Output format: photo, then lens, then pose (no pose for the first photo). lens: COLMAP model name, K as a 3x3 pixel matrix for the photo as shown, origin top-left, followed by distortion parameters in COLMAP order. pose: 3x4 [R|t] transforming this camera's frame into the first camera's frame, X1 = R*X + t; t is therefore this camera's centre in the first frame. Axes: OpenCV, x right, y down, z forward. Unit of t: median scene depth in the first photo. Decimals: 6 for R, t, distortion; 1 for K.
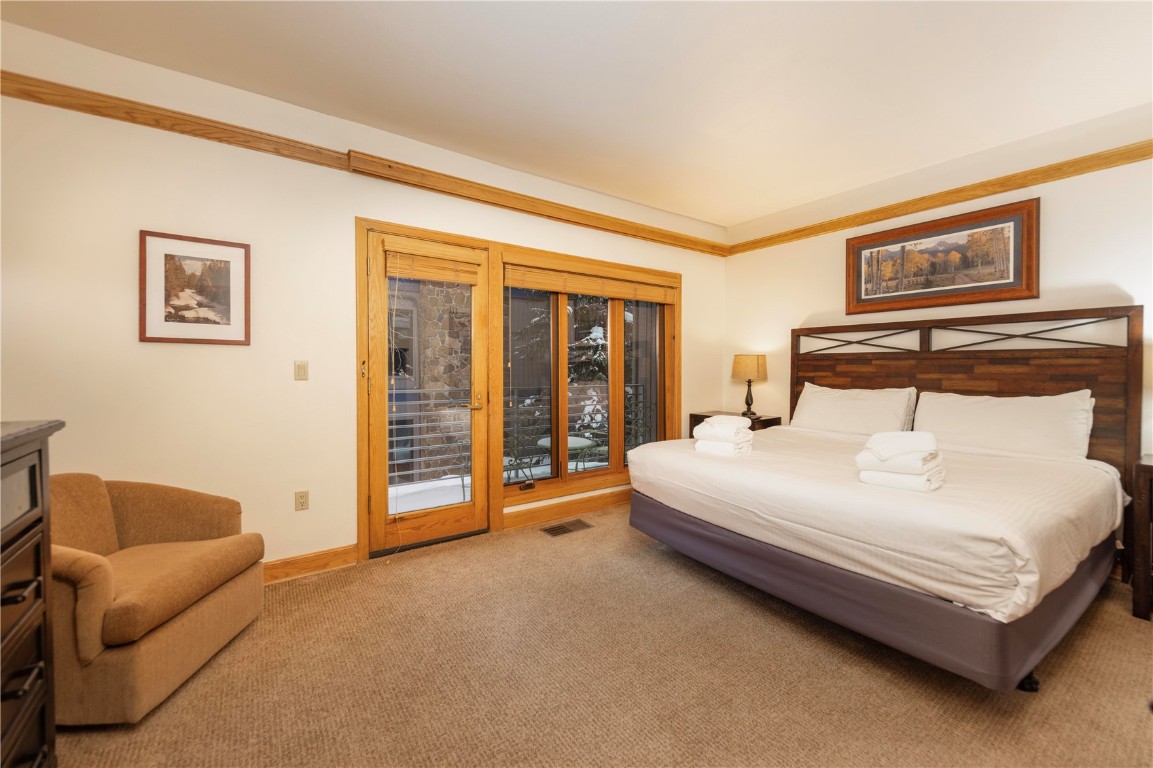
lens RADIAL K [[452.8, 0, 564.8], [0, 452.8, 382.7], [0, 0, 1]] dist [-0.003229, -0.000996]
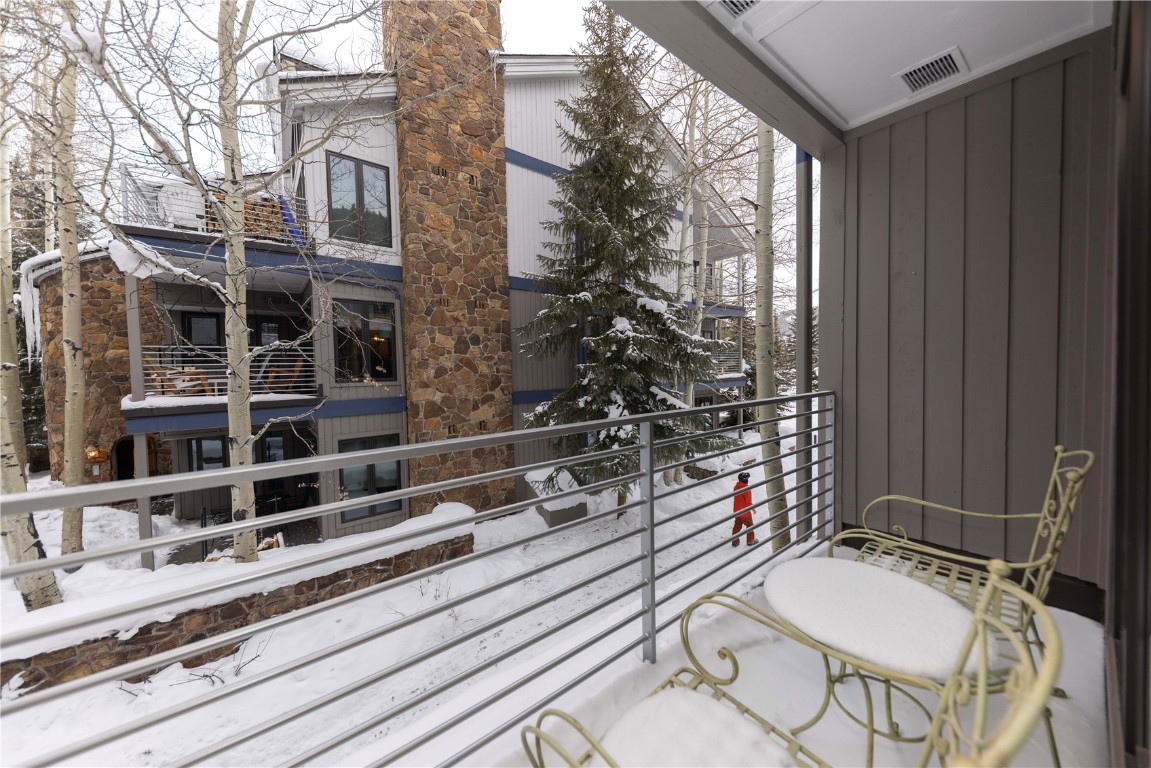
lens RADIAL K [[400.8, 0, 573.4], [0, 400.8, 384.9], [0, 0, 1]] dist [0.000463, 0.000009]
pose [[0.996557, -0.027553, 0.078196, -0.298211], [0.026966, 0.999600, 0.008553, -0.027687], [-0.078400, -0.006415, 0.996901, 1.020360]]
